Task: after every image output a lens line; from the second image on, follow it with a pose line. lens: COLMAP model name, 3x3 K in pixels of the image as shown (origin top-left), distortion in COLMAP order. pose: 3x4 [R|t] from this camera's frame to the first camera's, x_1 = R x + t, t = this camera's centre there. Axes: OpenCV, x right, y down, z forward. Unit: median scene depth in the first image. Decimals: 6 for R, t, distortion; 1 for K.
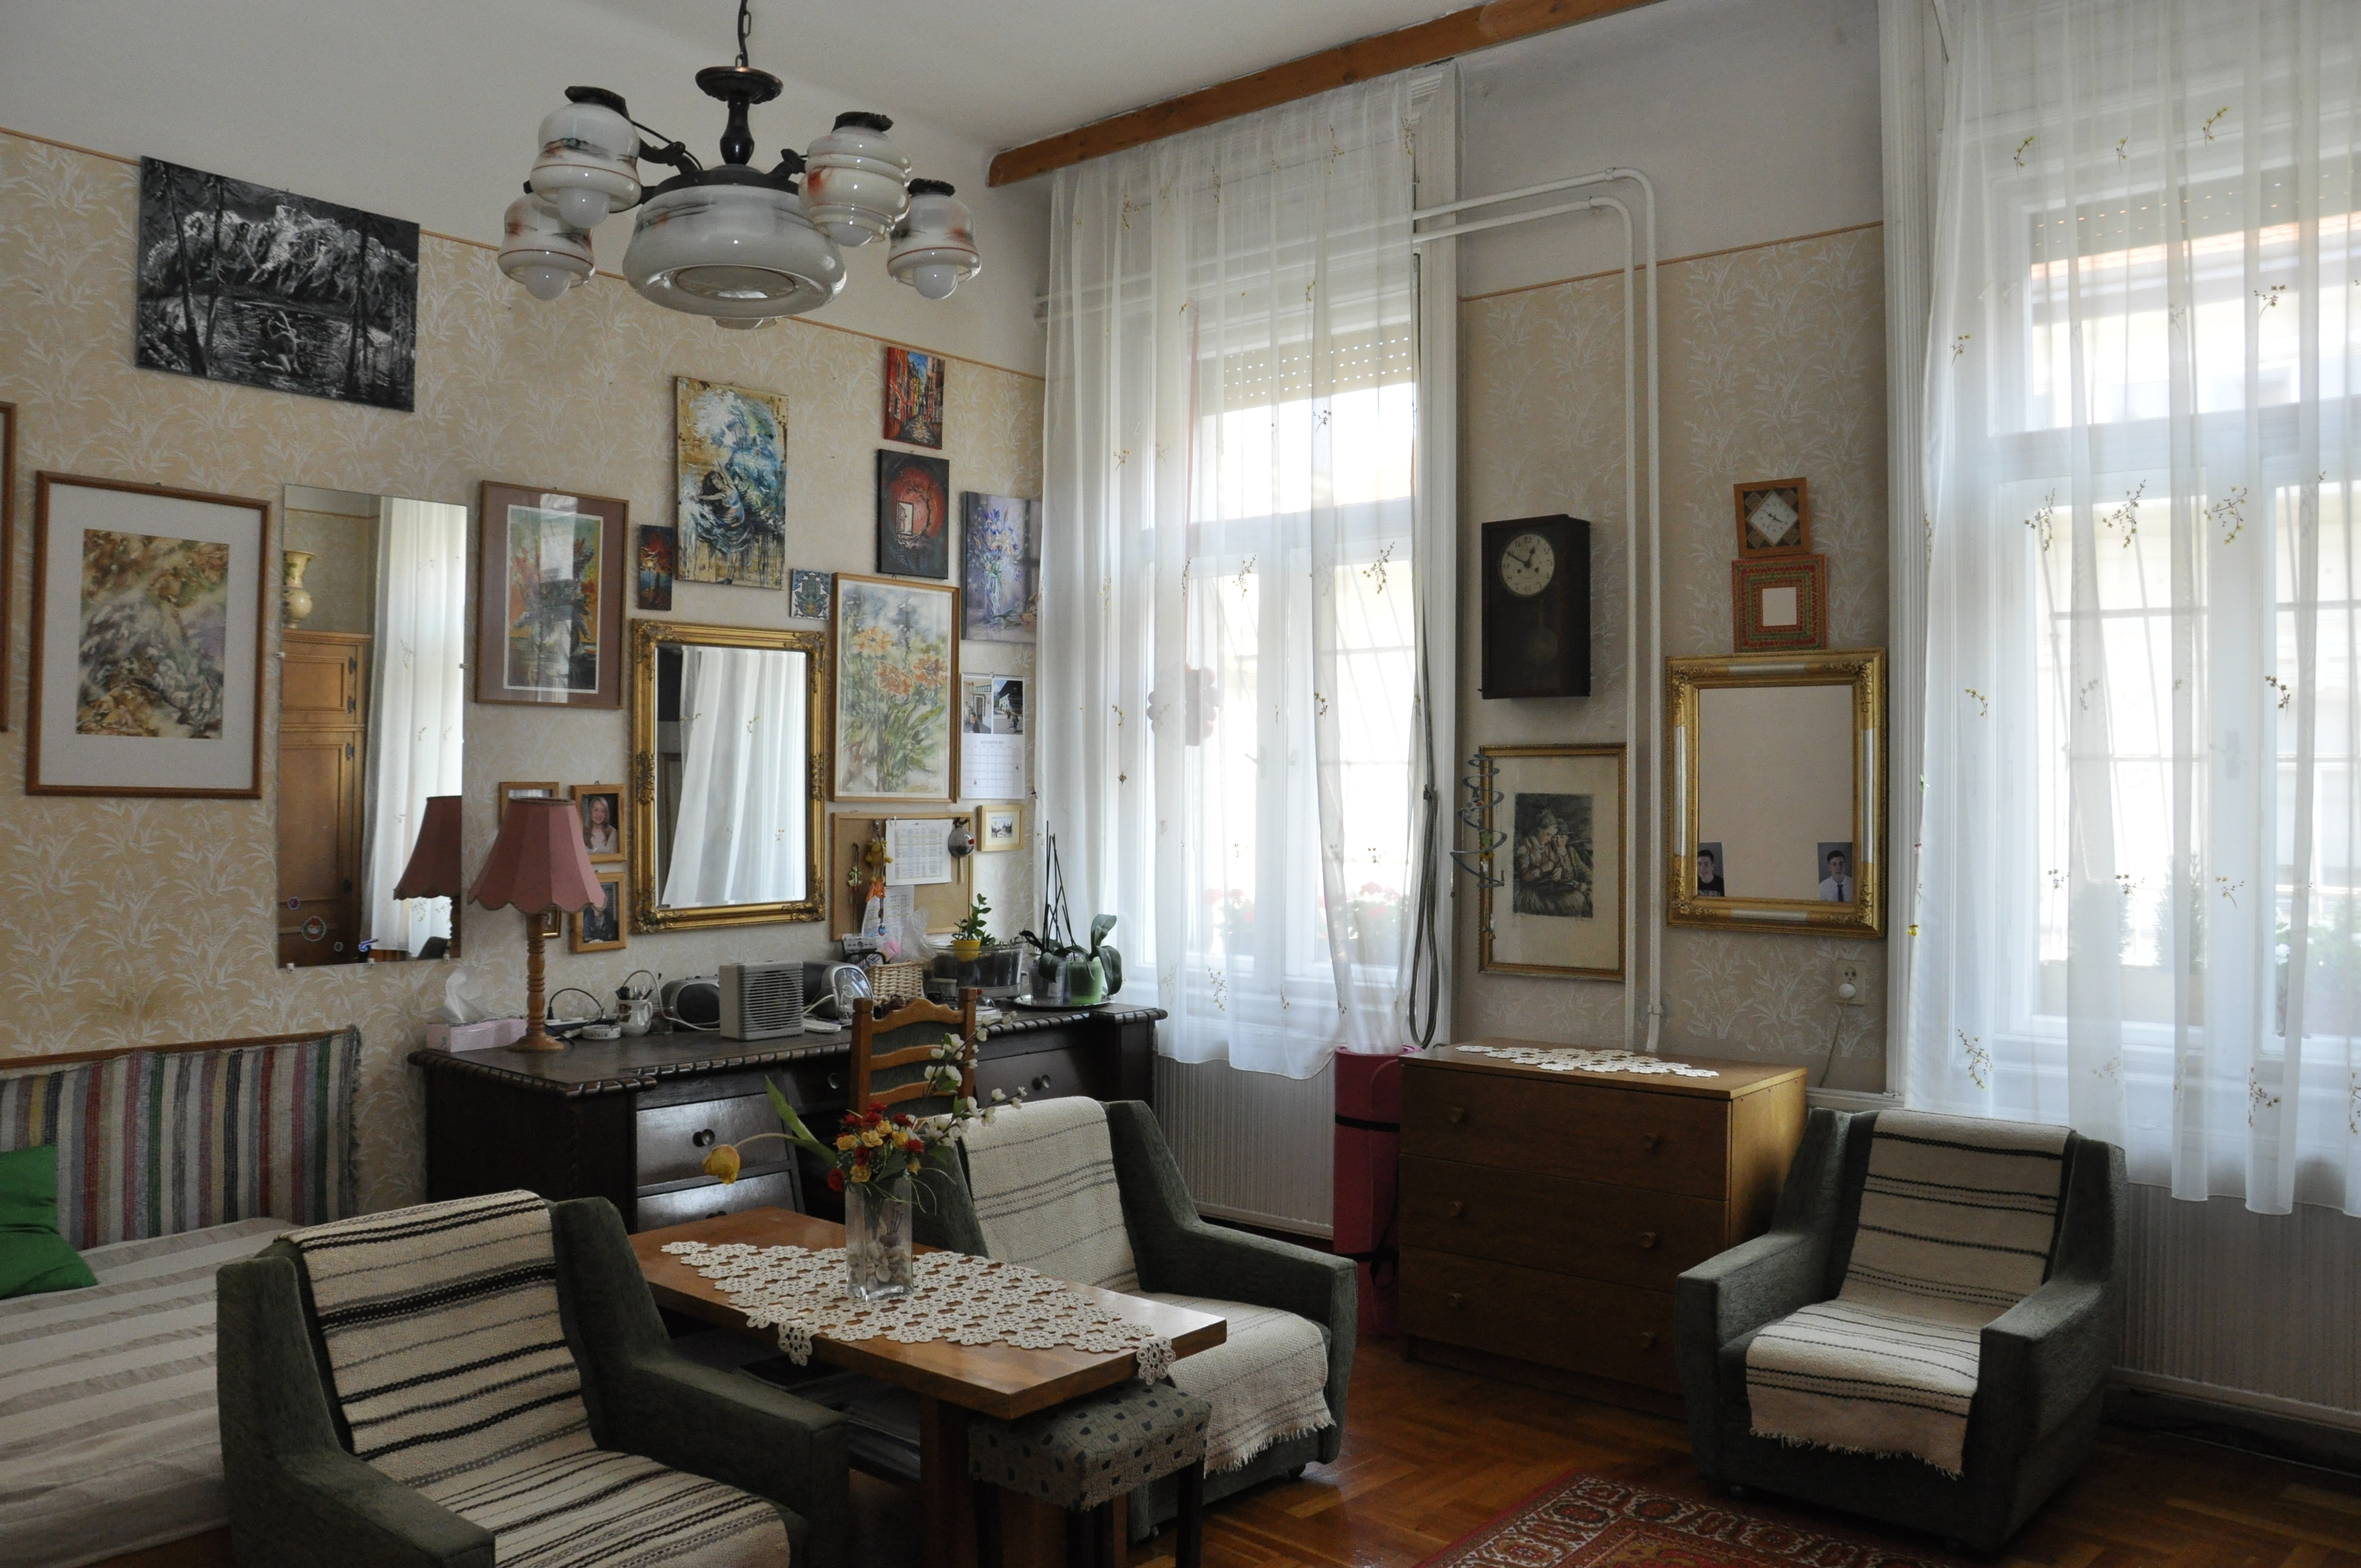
lens RADIAL K [[1860.4, 0, 1180.5], [0, 1860.4, 784.0], [0, 0, 1]] dist [-0.161381, 0.122126]
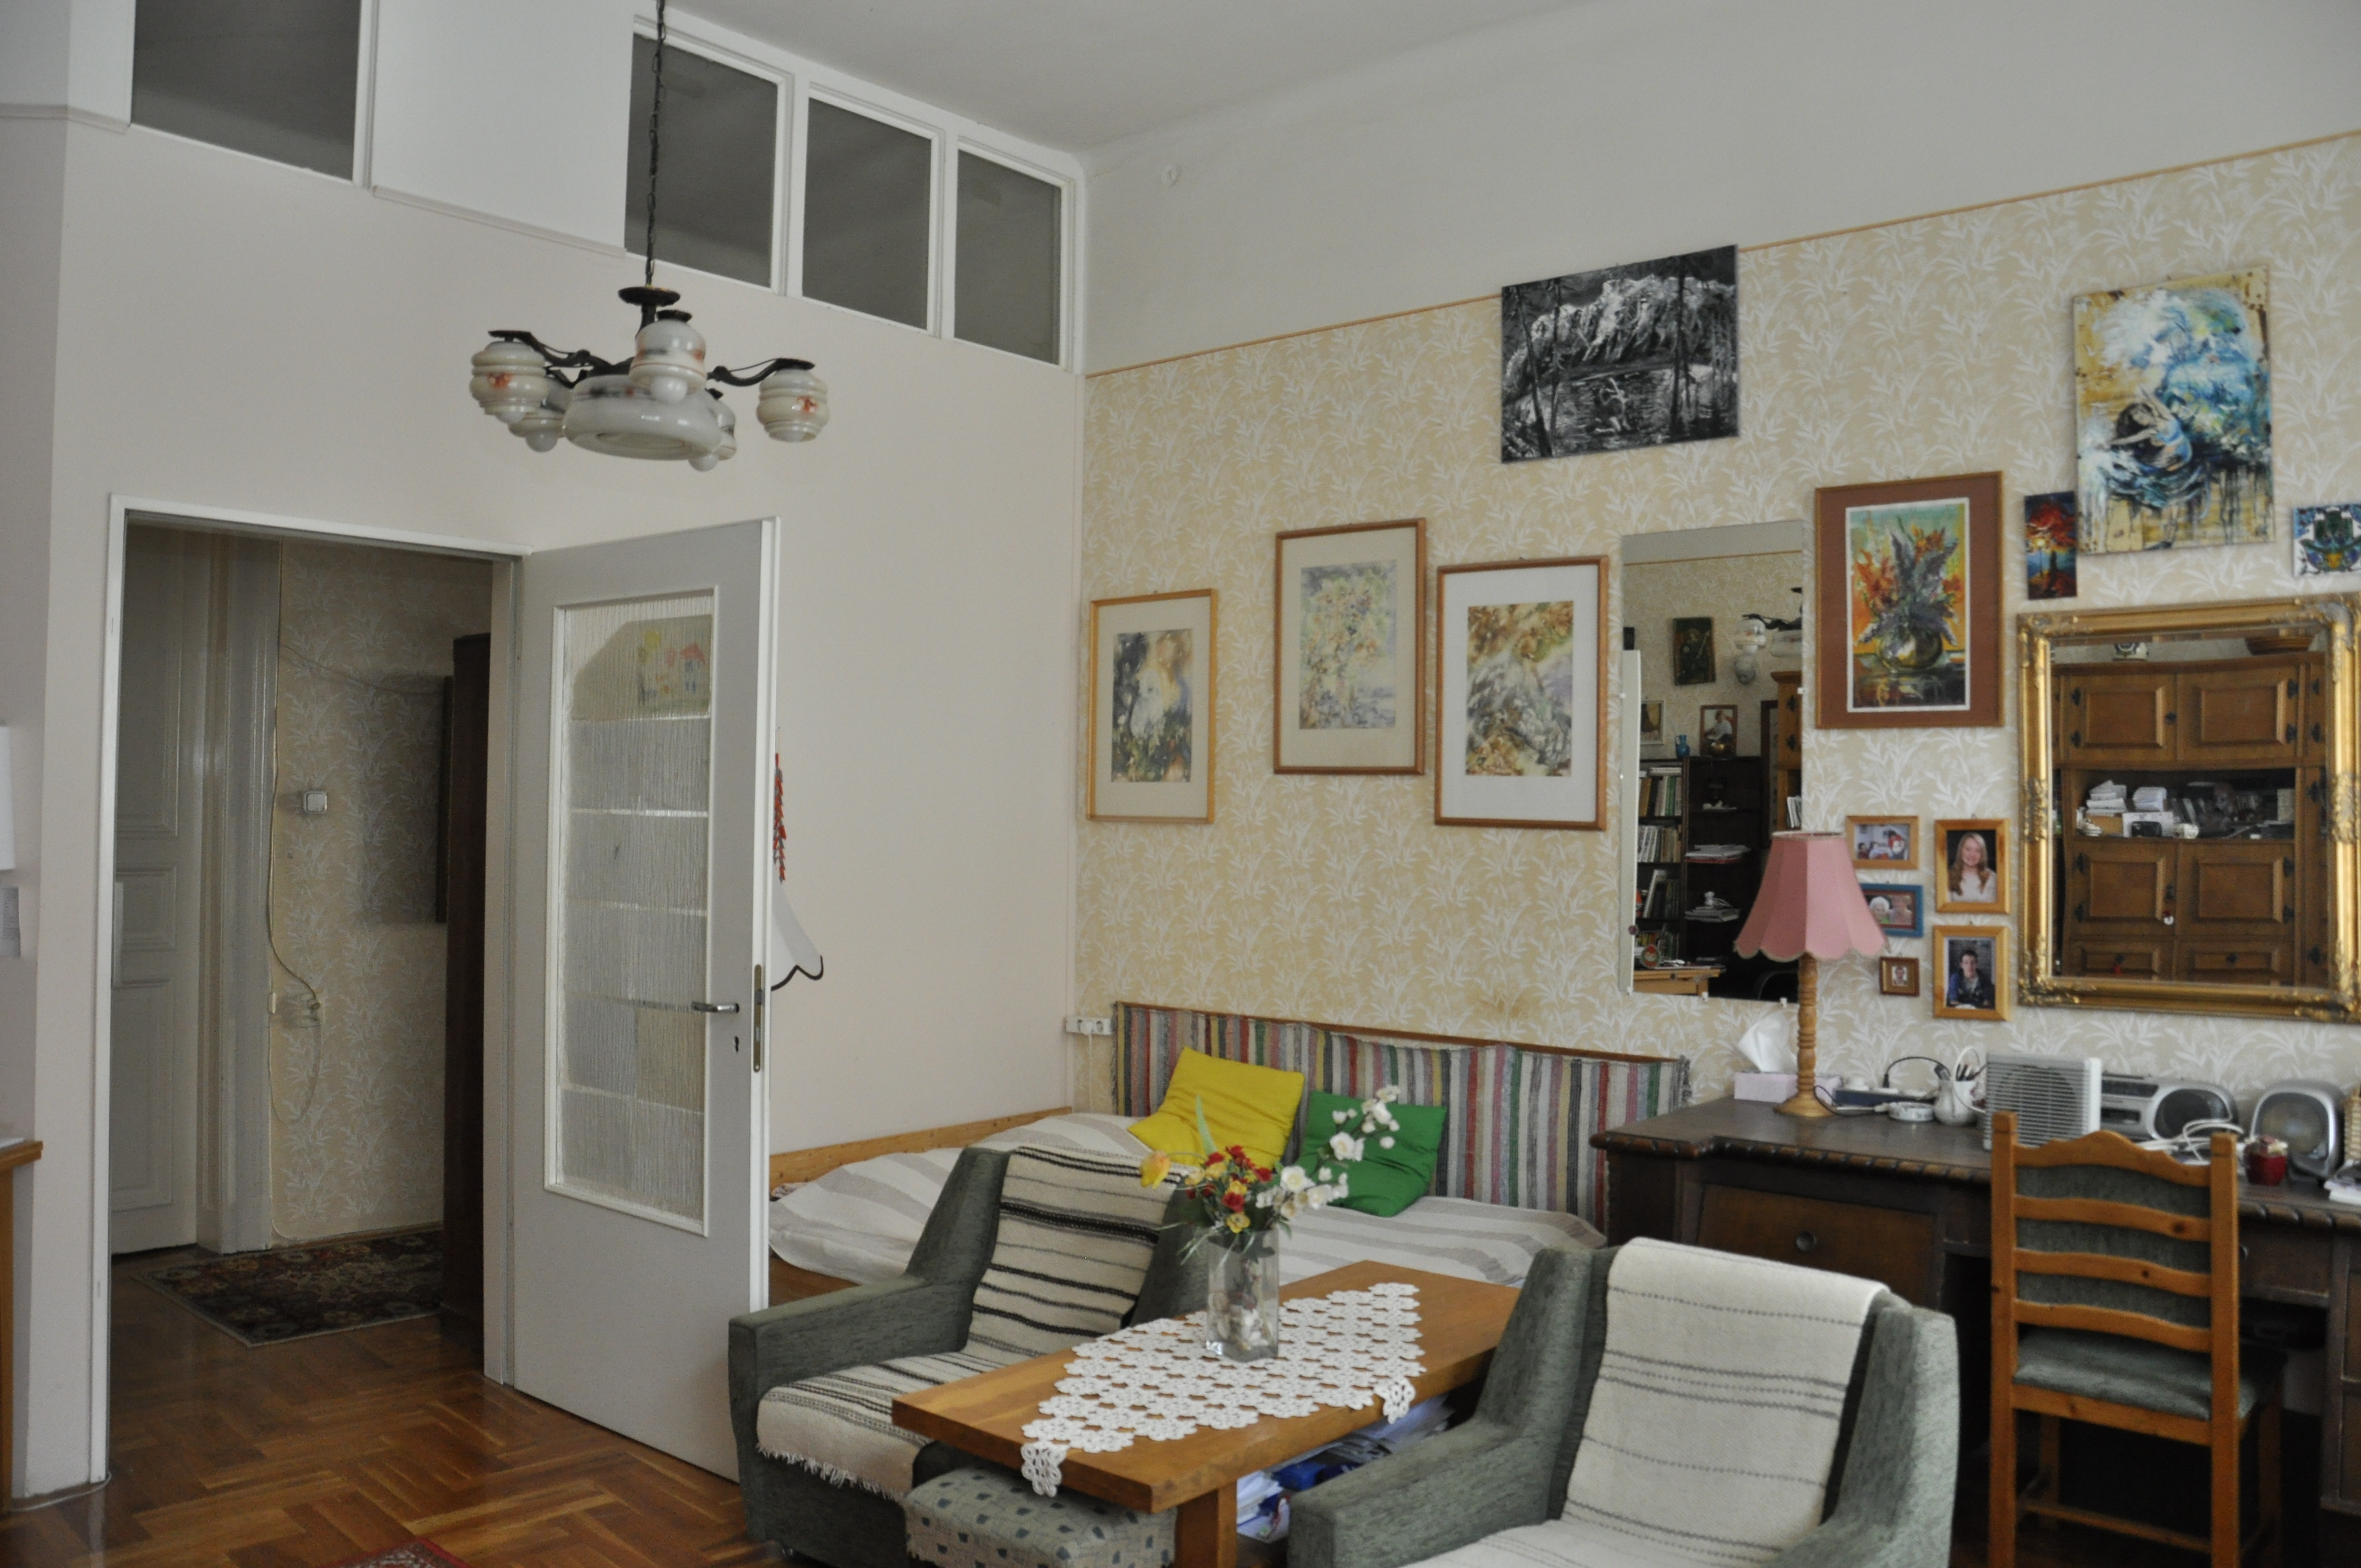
lens RADIAL K [[1860.4, 0, 1180.5], [0, 1860.4, 784.0], [0, 0, 1]] dist [-0.161381, 0.122126]
pose [[-0.035451, -0.025429, -0.999048, 0.612319], [-0.011451, 0.999621, -0.025038, 0.011085], [0.999306, 0.010553, -0.035729, 0.794965]]
